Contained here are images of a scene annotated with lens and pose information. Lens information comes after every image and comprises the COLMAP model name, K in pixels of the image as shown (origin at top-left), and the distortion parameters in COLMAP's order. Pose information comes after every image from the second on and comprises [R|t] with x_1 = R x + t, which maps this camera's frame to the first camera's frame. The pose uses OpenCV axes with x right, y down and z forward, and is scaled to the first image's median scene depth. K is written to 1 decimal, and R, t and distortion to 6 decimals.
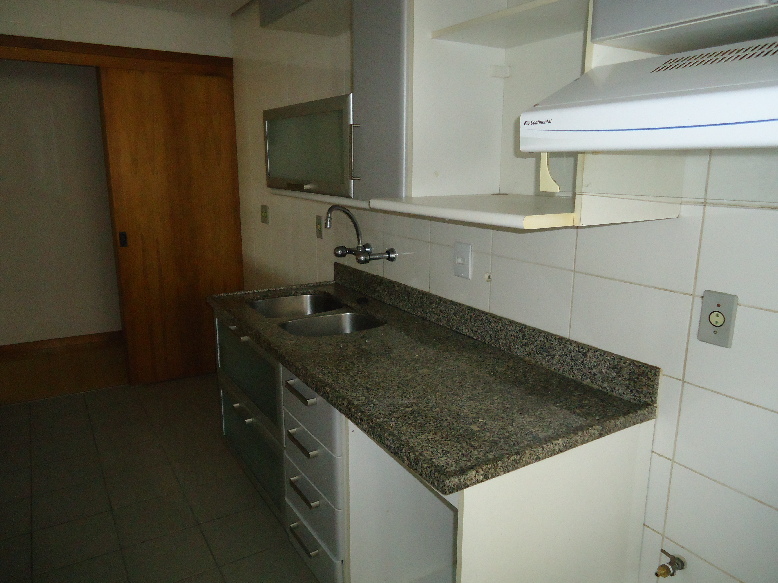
lens RADIAL K [[575.5, 0, 393.2], [0, 575.5, 291.3], [0, 0, 1]] dist [-0.008099, 0.001446]
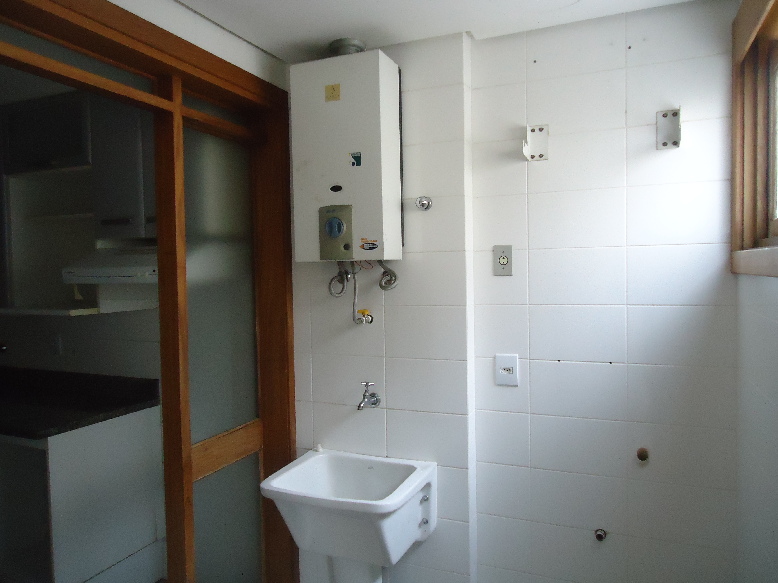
lens RADIAL K [[575.5, 0, 393.2], [0, 575.5, 291.3], [0, 0, 1]] dist [-0.008099, 0.001446]
pose [[0.822002, -0.033998, 0.568468, -0.017685], [0.132194, 0.982341, -0.132403, 0.268443], [-0.553928, 0.183984, 0.811981, -1.578011]]
